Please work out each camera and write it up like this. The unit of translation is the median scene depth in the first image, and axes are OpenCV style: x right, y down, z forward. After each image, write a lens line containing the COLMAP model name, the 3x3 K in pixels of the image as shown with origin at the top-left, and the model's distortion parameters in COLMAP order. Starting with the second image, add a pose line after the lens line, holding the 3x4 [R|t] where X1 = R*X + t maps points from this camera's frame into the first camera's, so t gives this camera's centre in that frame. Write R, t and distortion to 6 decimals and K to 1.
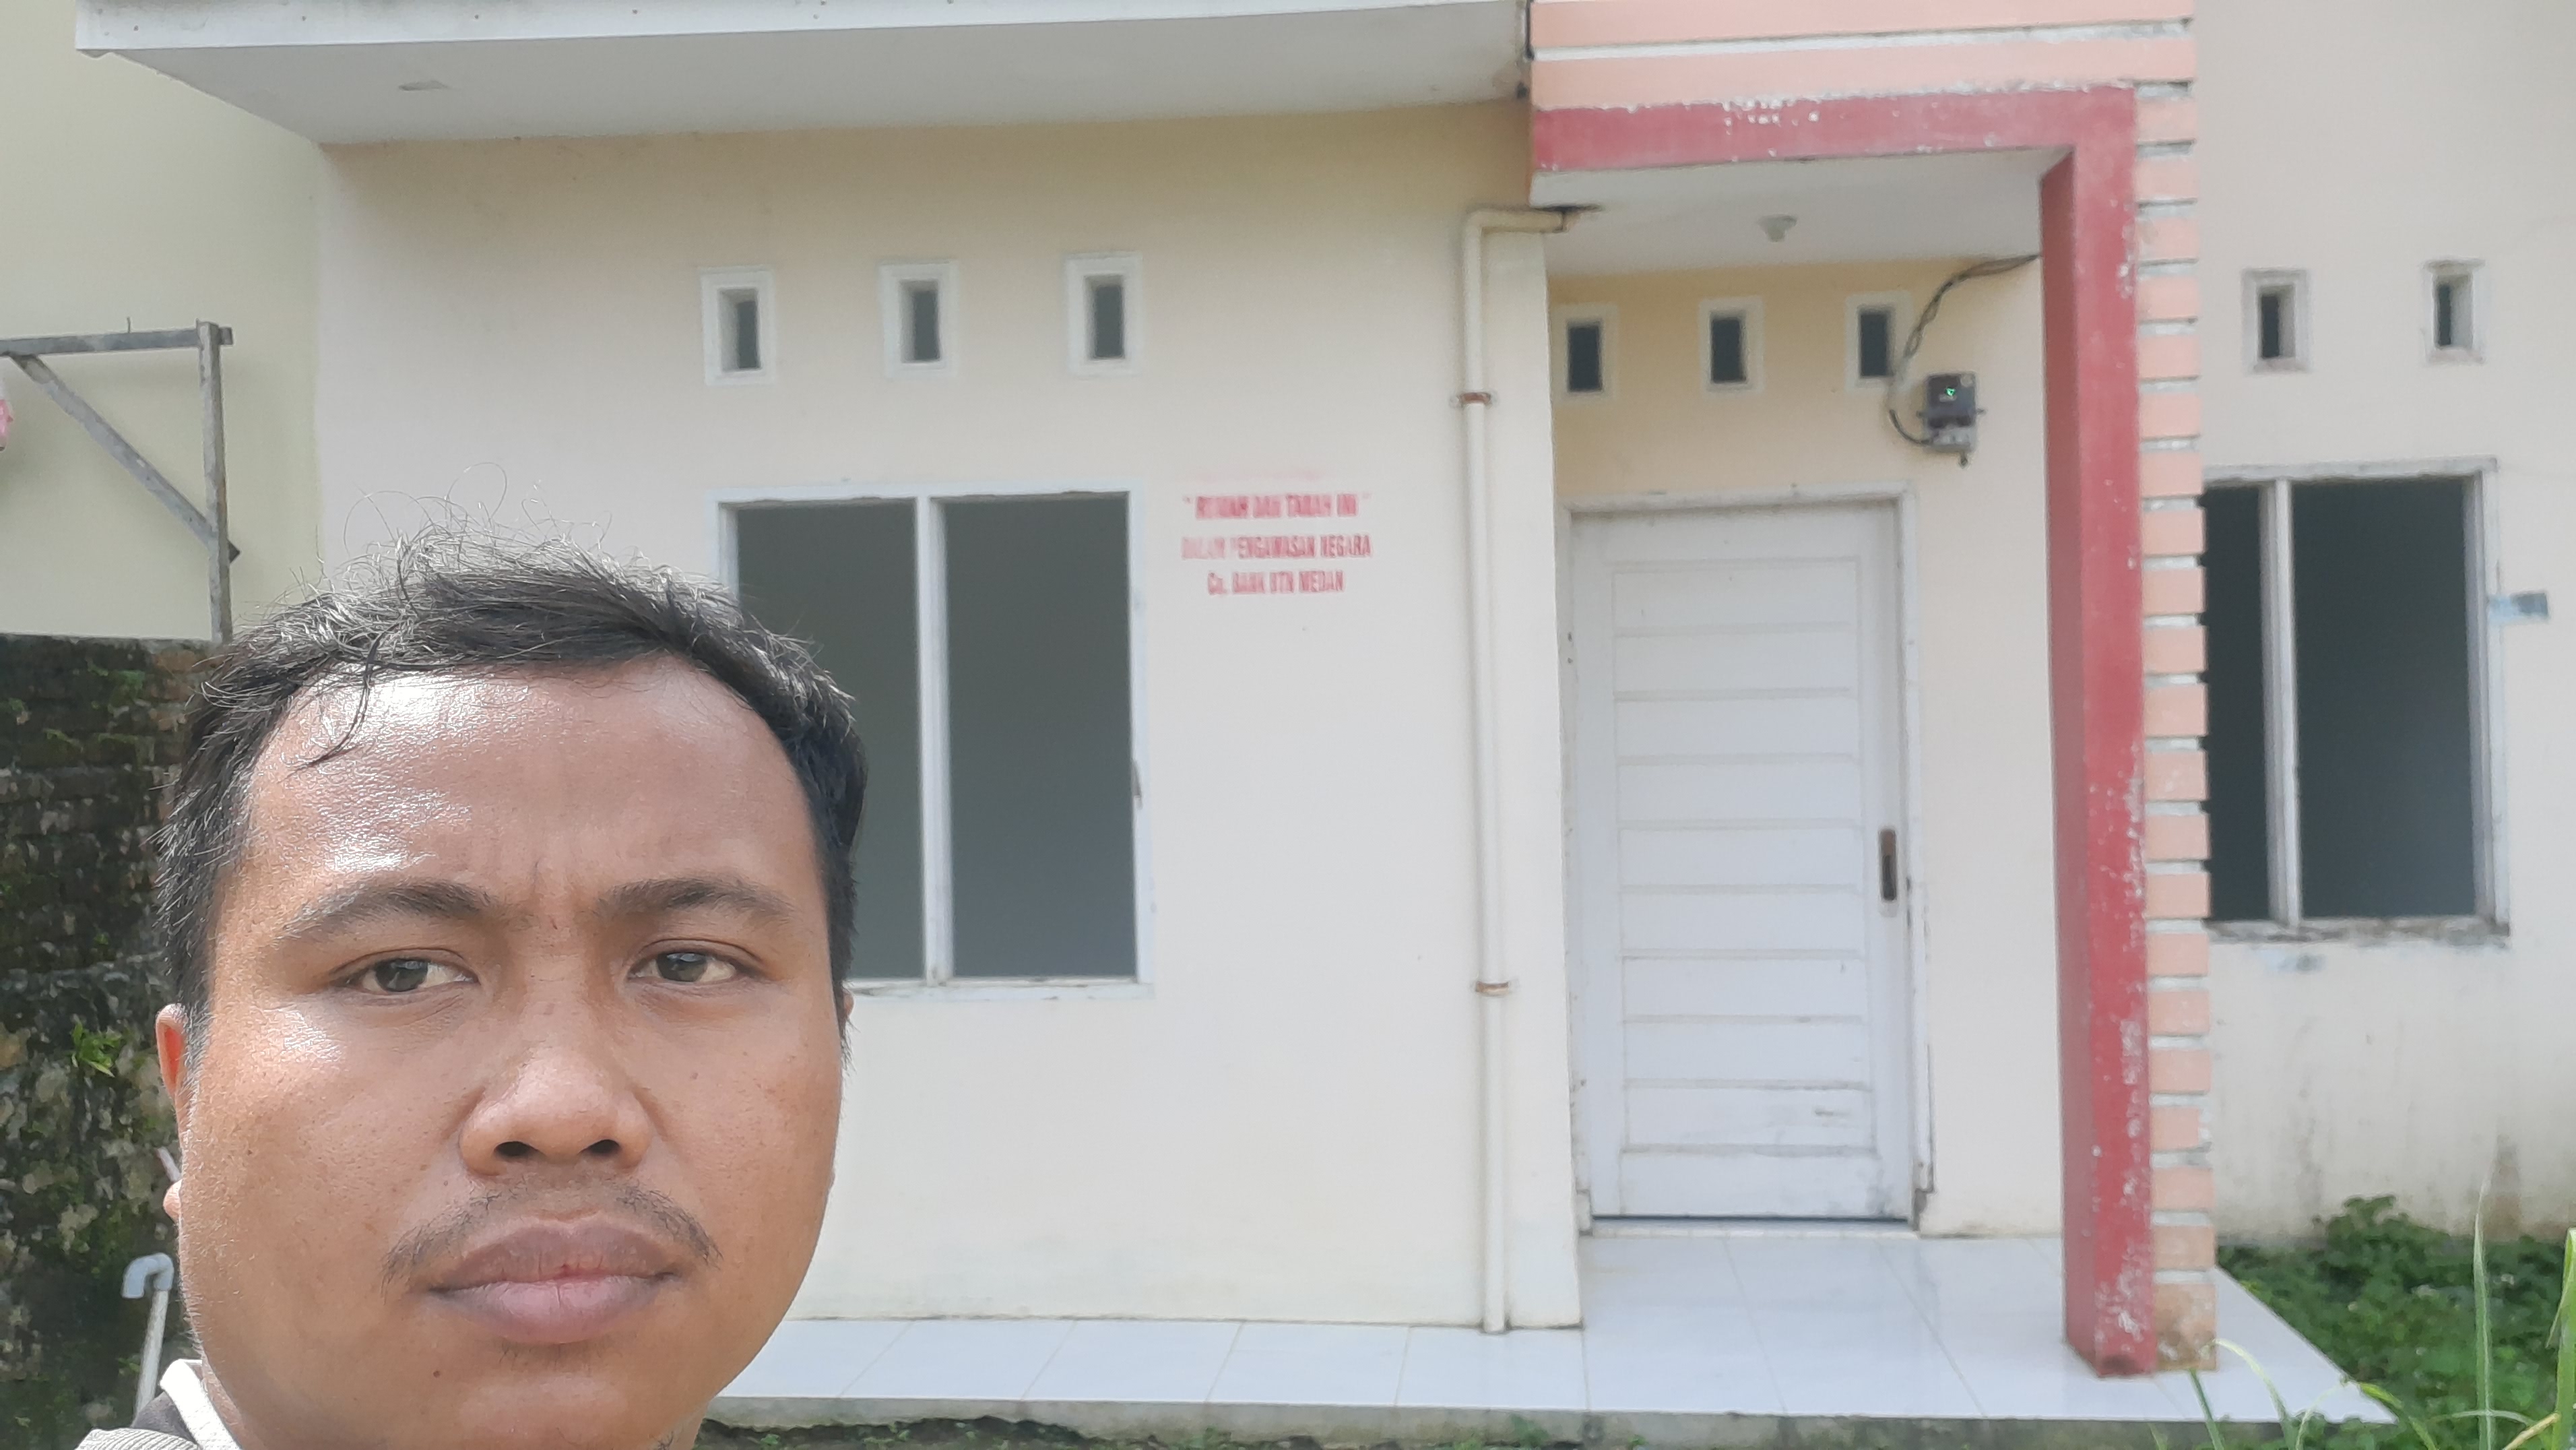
lens RADIAL K [[2429.1, 0, 1280.2], [0, 2429.1, 736.5], [0, 0, 1]] dist [0.029726, 0.000000]
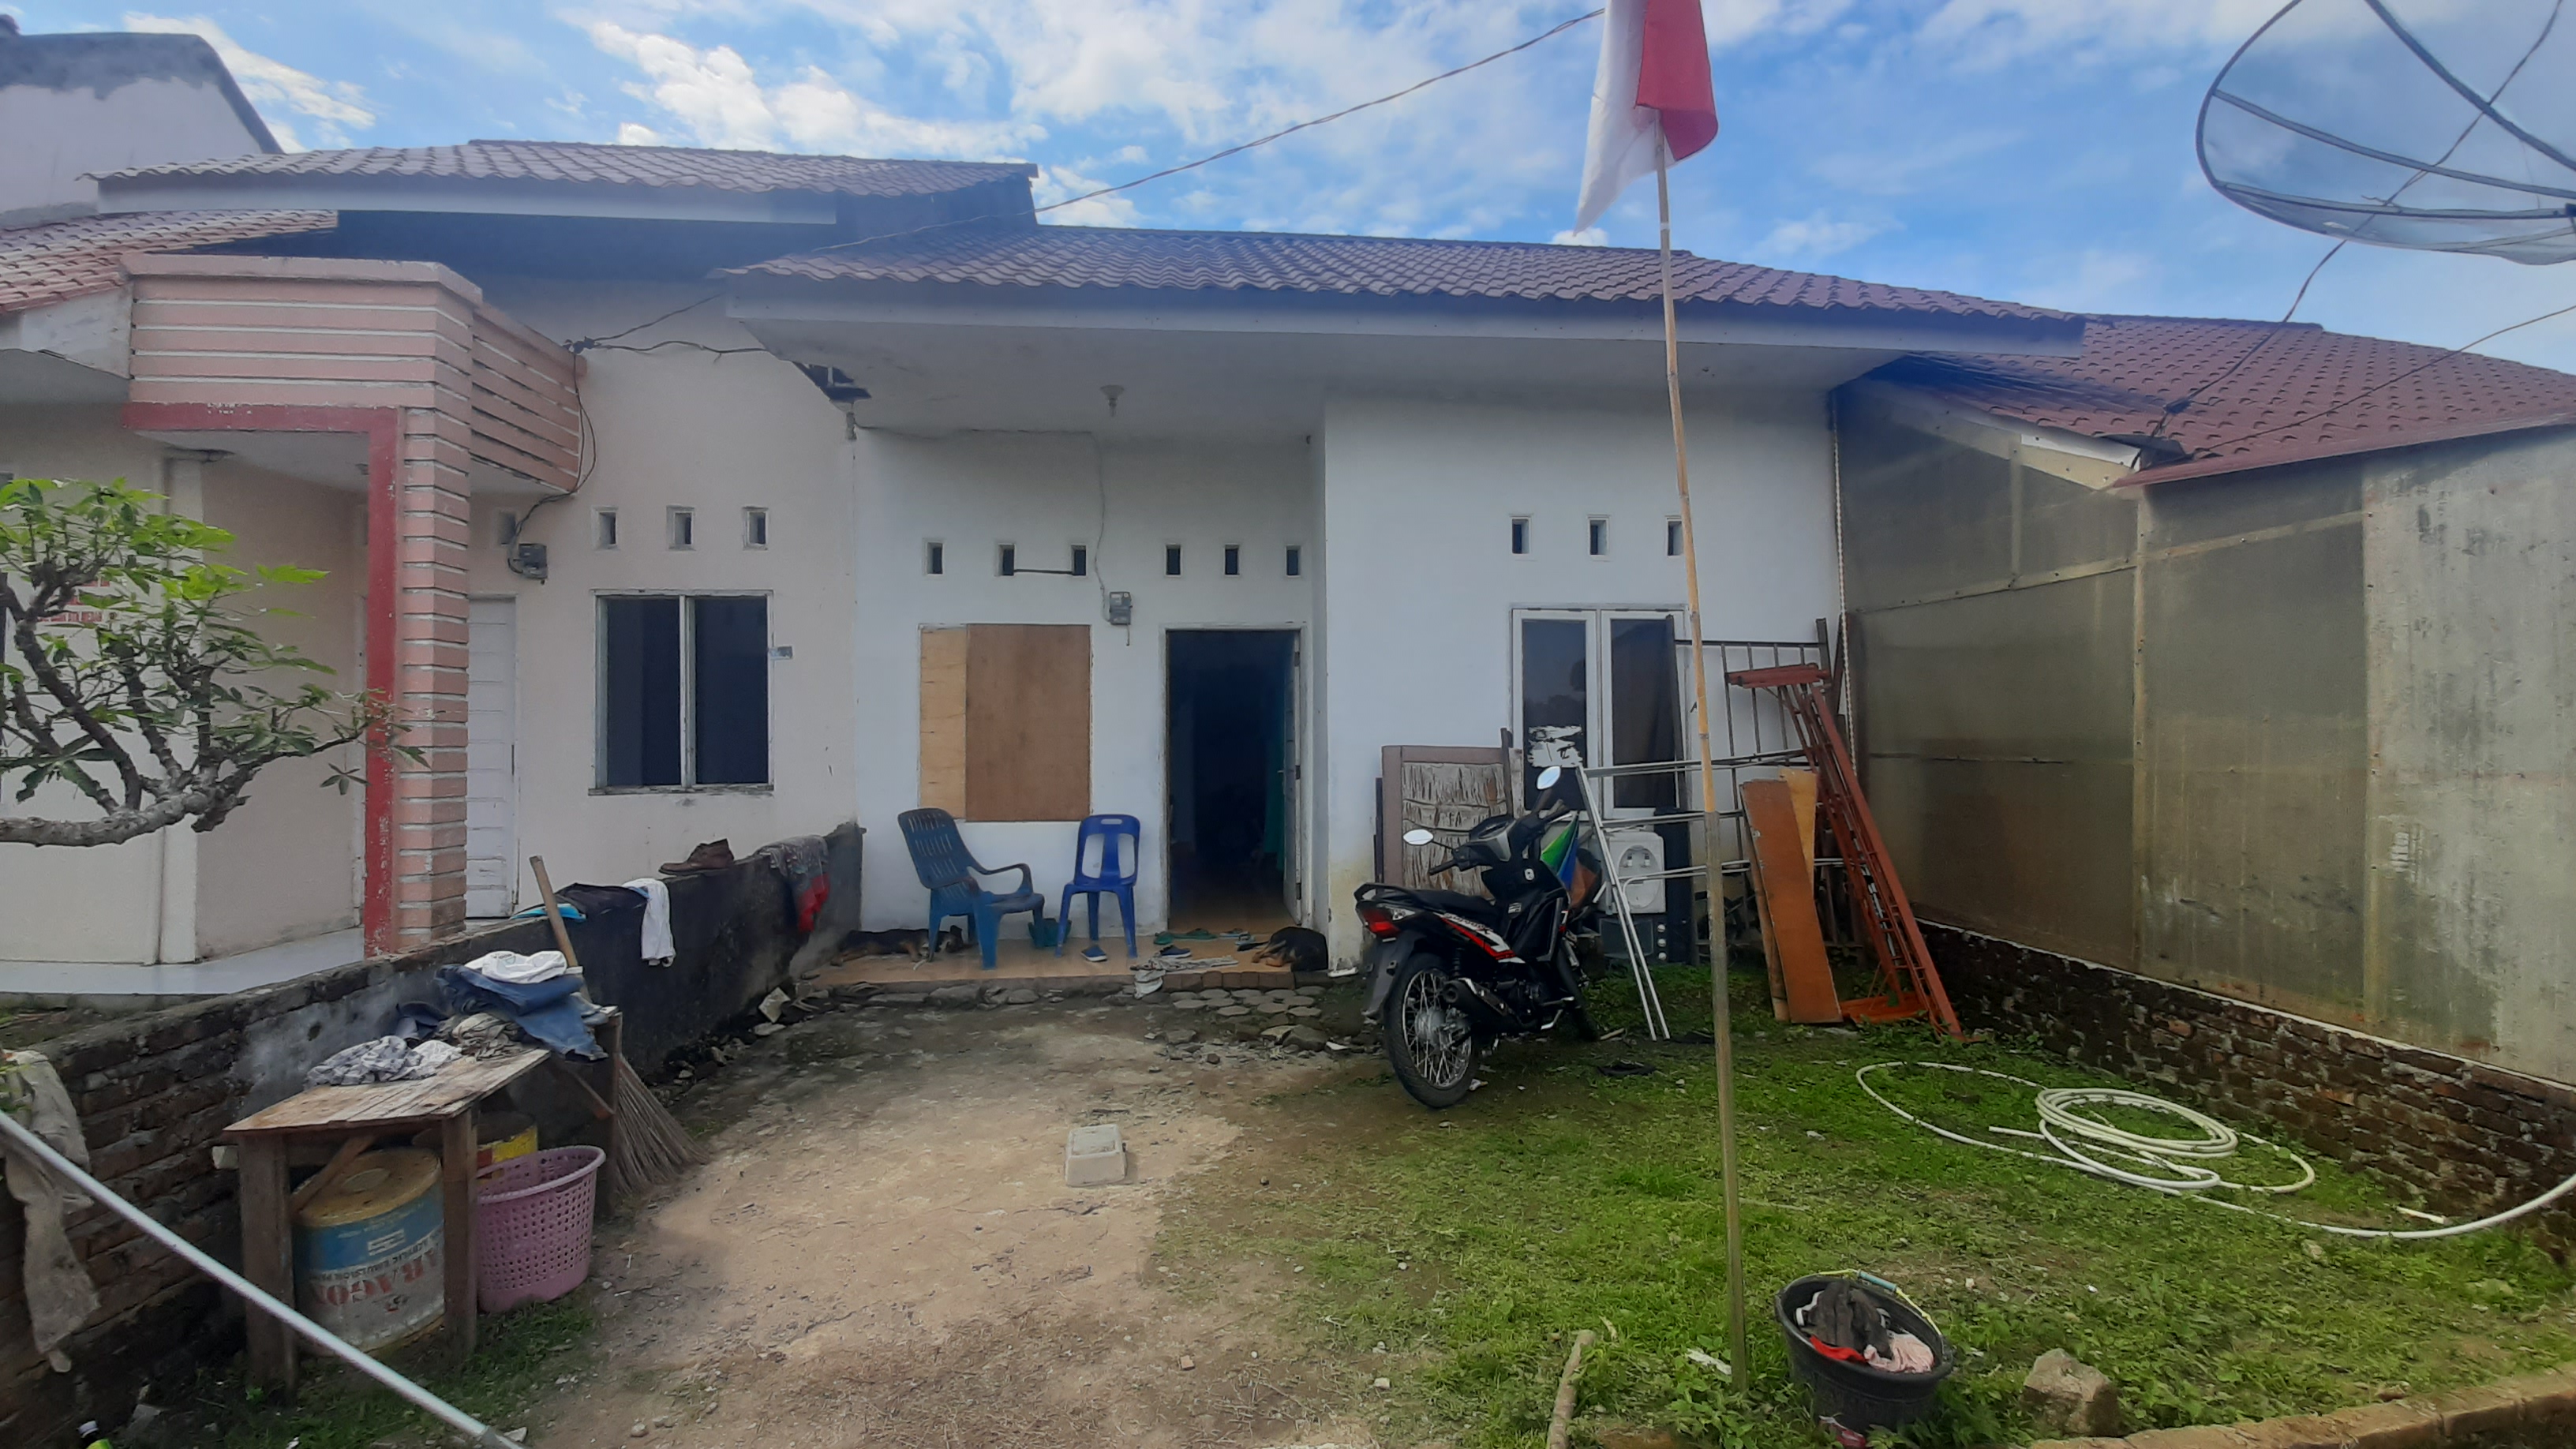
lens RADIAL K [[1045.8, 0, 1305.8], [0, 1045.8, 727.4], [0, 0, 1]] dist [-0.008667, -0.002689]
pose [[0.977350, 0.019152, 0.210761, 0.896995], [-0.015696, 0.999714, -0.018058, 0.033855], [-0.211047, 0.014341, 0.977371, -0.114016]]
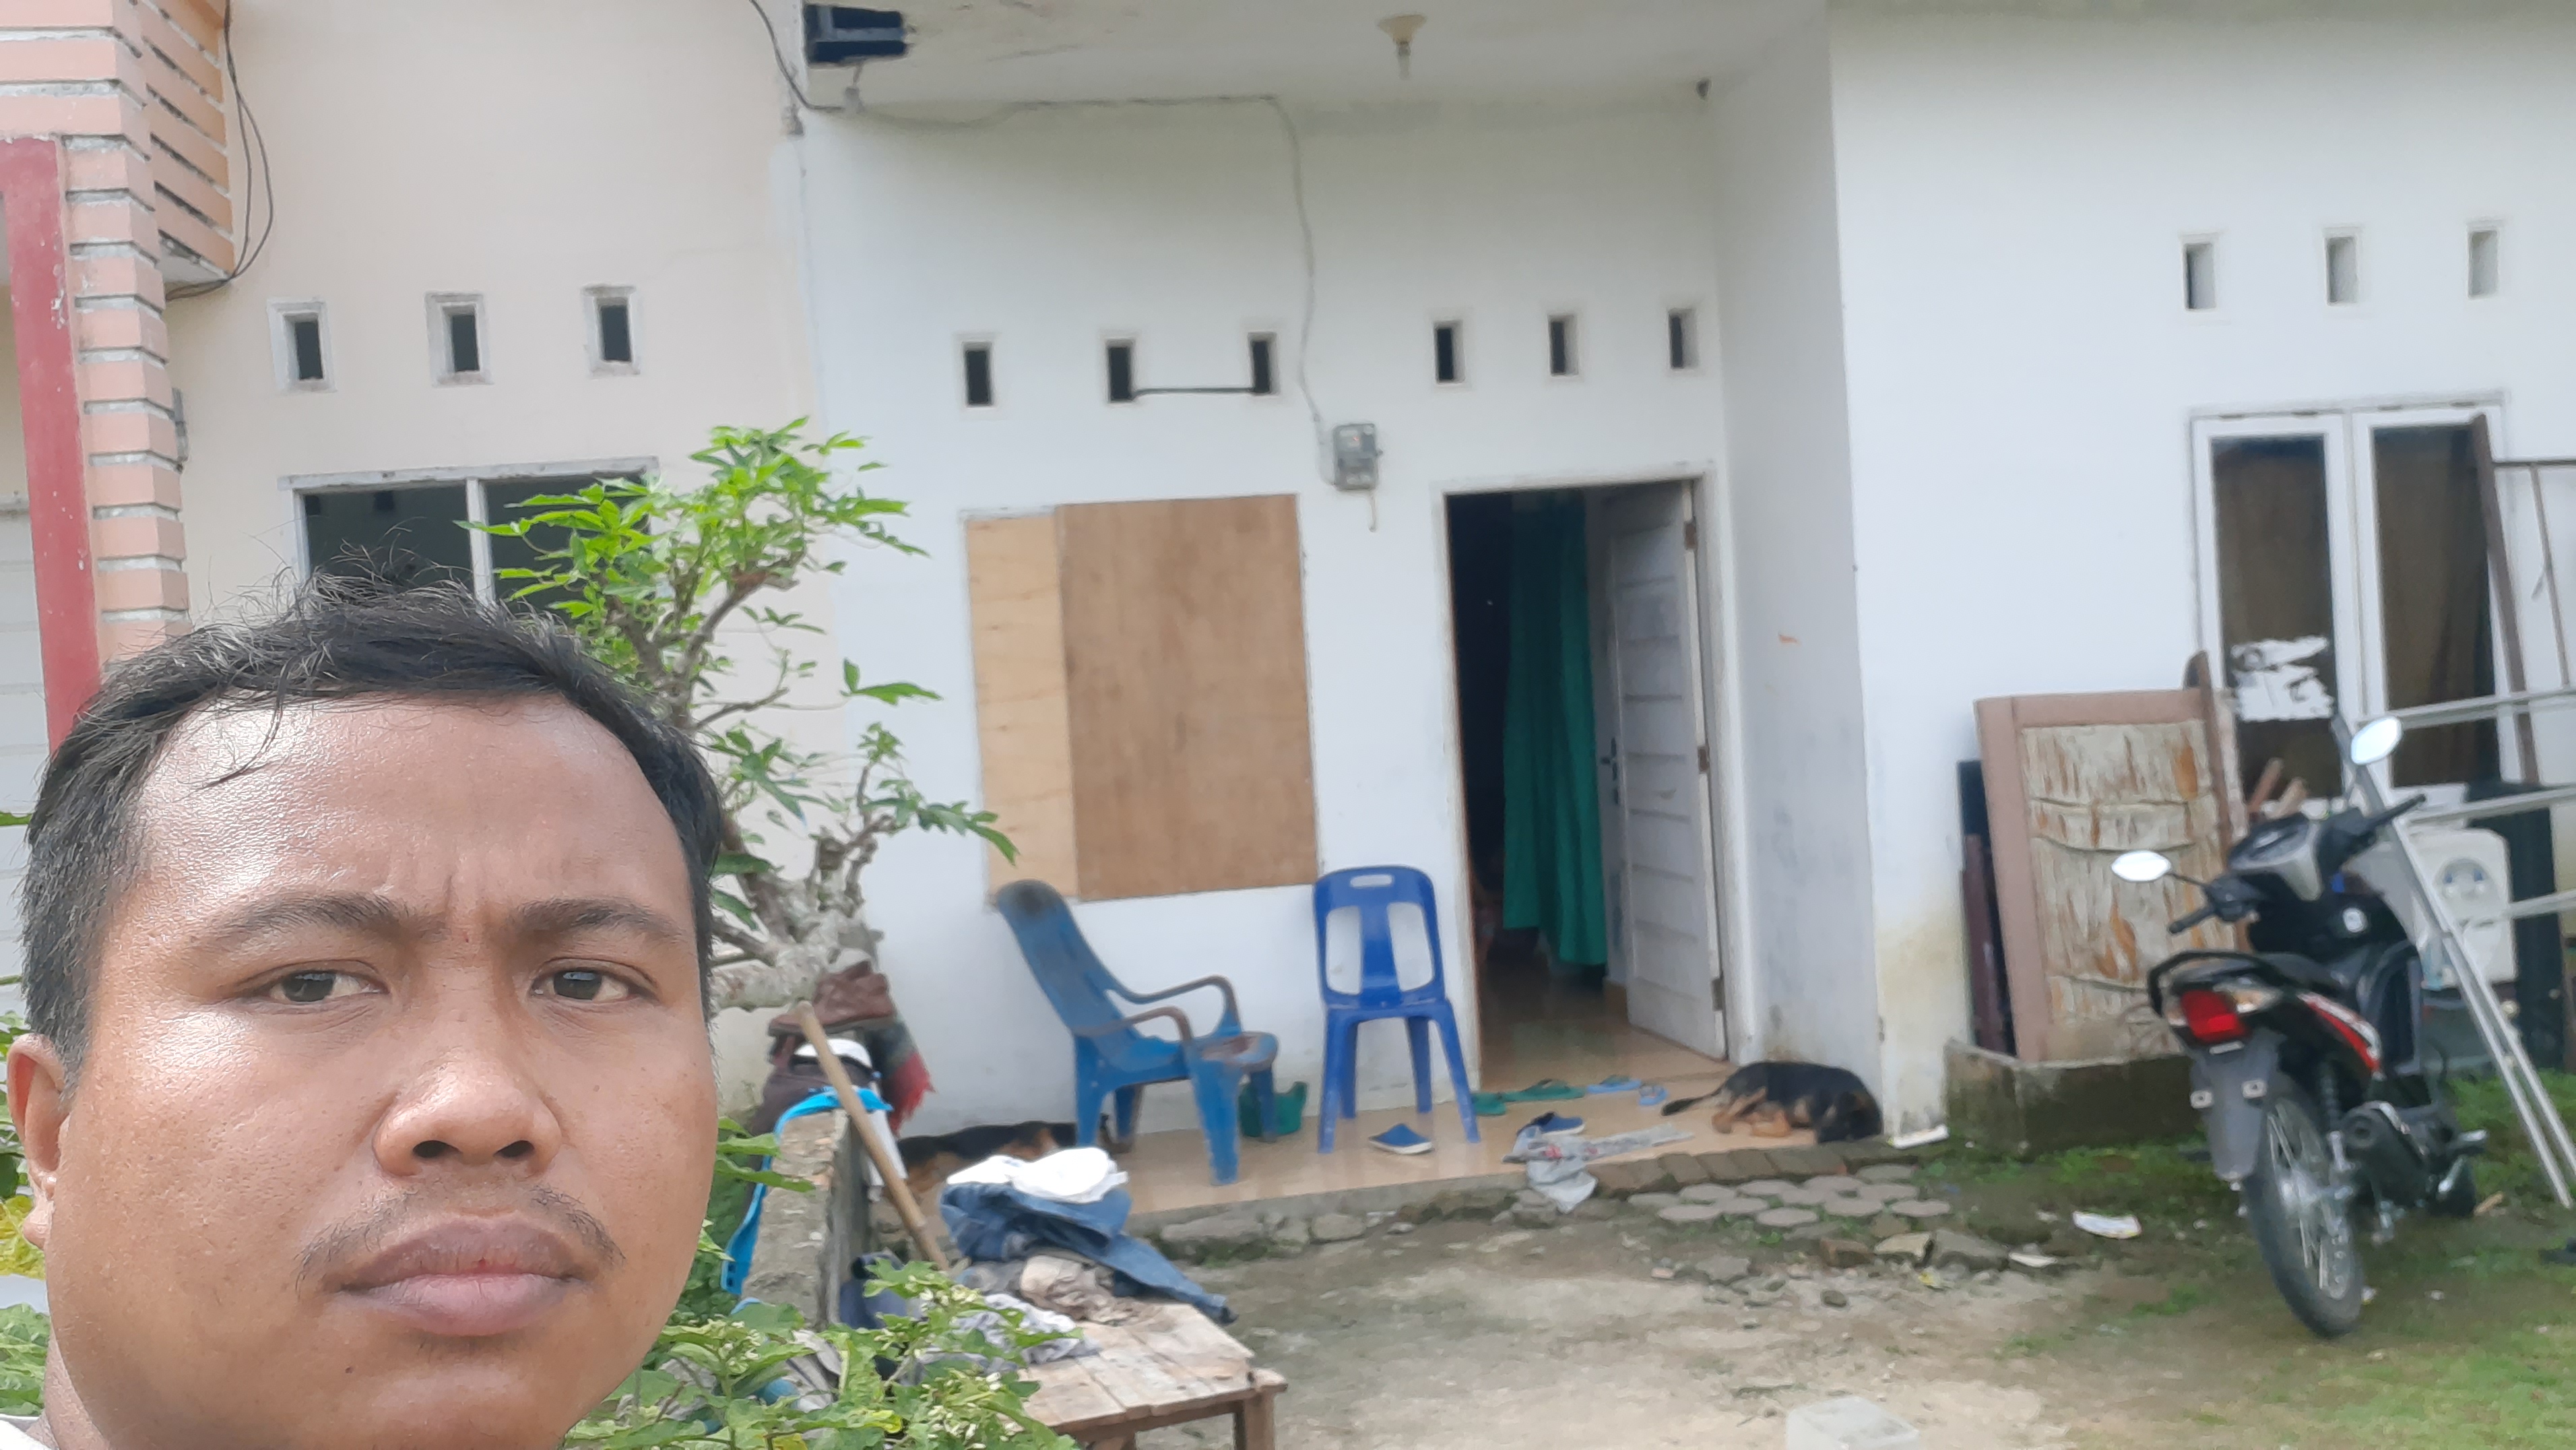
lens RADIAL K [[2429.1, 0, 1297.7], [0, 2429.1, 738.4], [0, 0, 1]] dist [0.029726, 0.000000]
pose [[0.958300, -0.050804, 0.281213, 0.516174], [0.047020, 0.998690, 0.020191, 0.011403], [-0.281870, -0.006126, 0.959433, -0.220834]]
